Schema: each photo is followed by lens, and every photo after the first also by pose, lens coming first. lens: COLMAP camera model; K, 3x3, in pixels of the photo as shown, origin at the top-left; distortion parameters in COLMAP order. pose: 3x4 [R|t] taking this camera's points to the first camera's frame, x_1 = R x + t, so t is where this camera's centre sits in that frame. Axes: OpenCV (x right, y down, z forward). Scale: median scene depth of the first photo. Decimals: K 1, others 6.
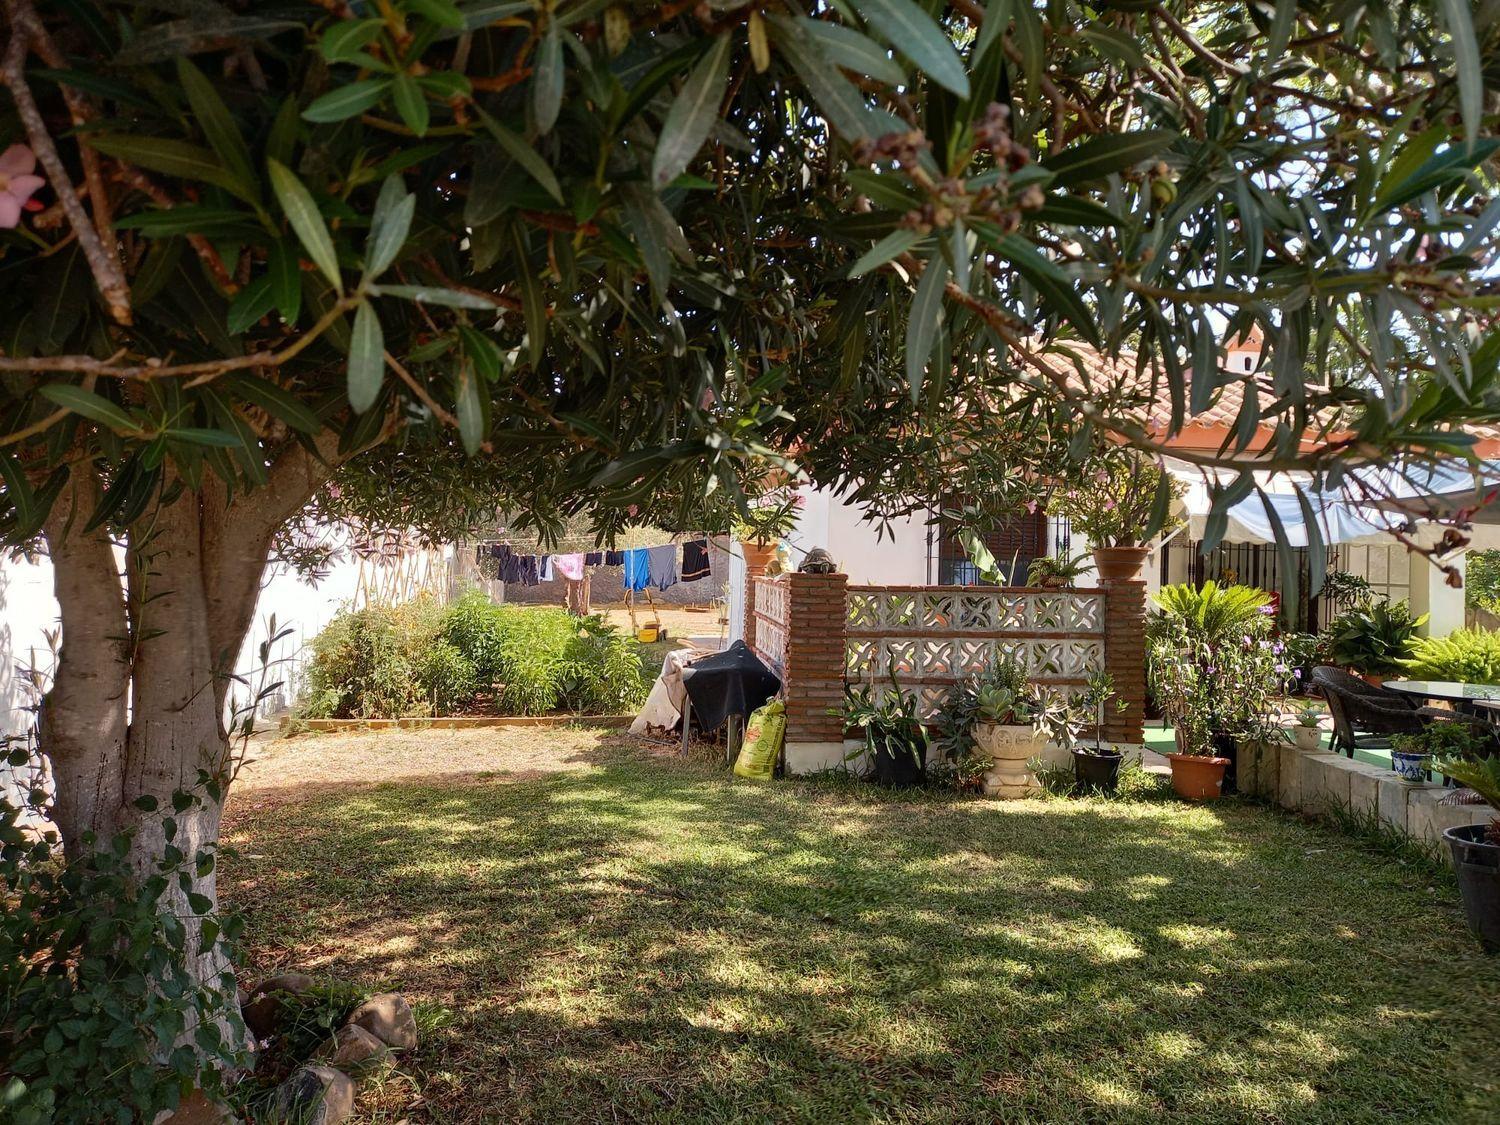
lens RADIAL K [[1090.4, 0, 755.2], [0, 1090.4, 547.8], [0, 0, 1]] dist [0.063244, -0.054802]
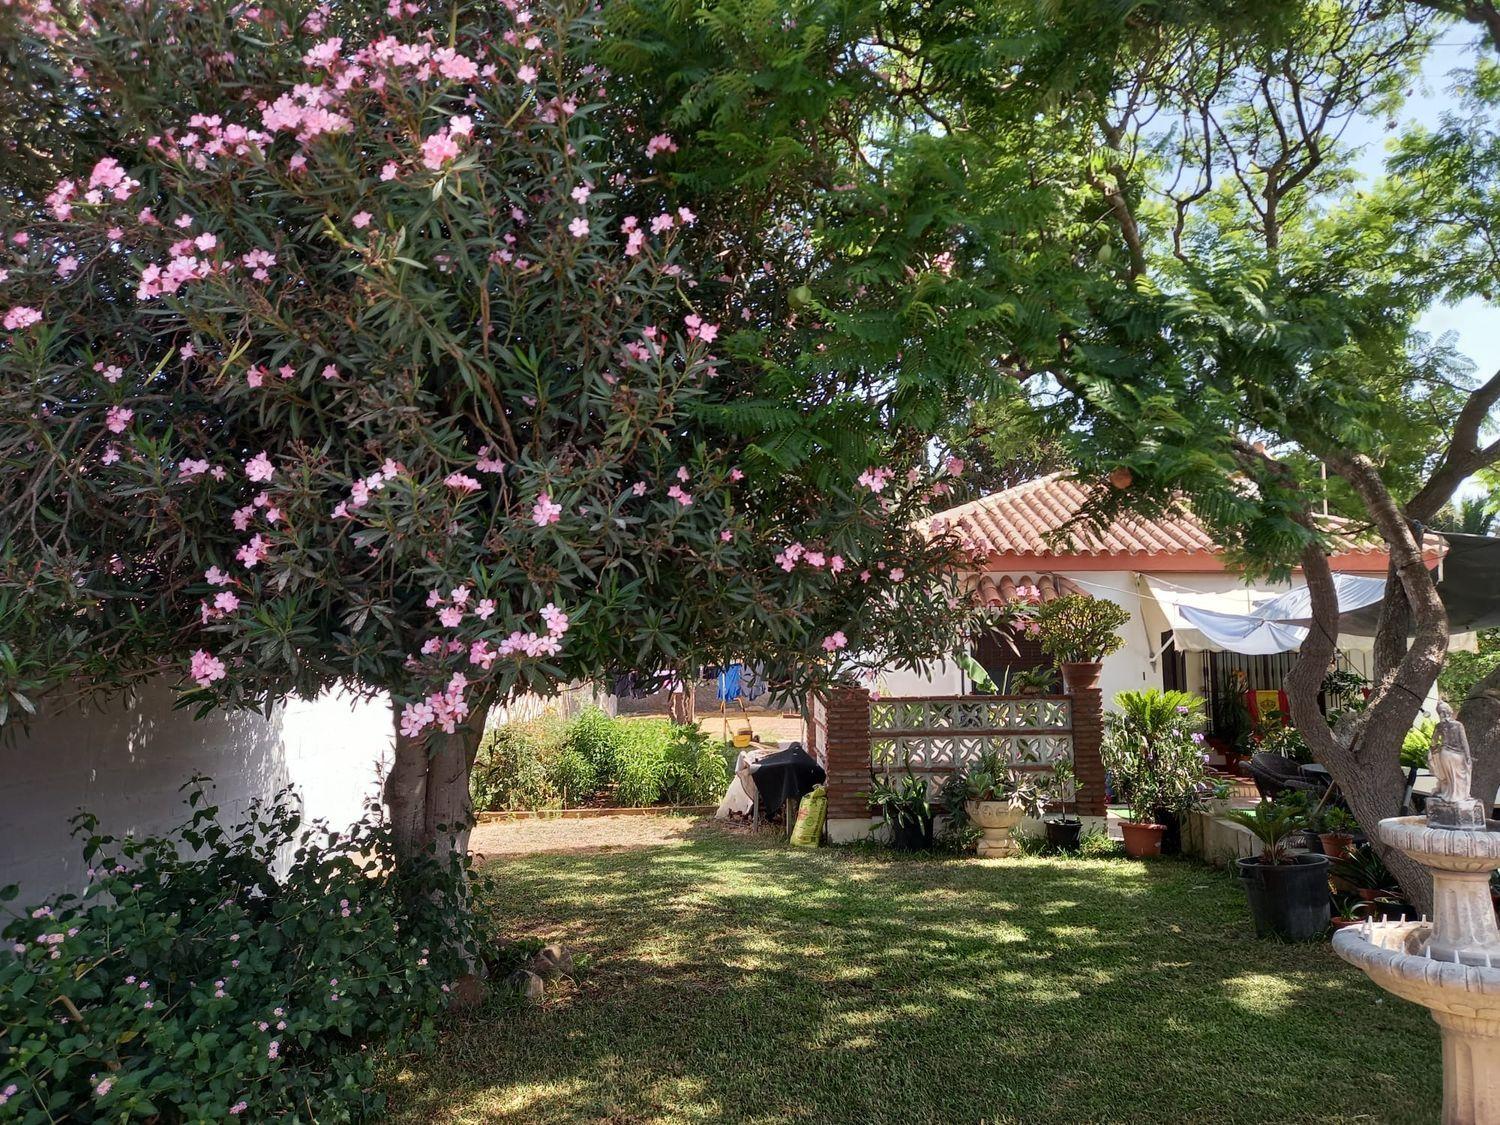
lens RADIAL K [[1090.4, 0, 755.2], [0, 1090.4, 547.8], [0, 0, 1]] dist [0.063244, -0.054802]
pose [[0.994578, -0.039870, -0.096052, 0.086247], [0.030593, 0.994893, -0.096189, -0.024893], [0.099396, 0.092729, 0.990718, -0.371992]]
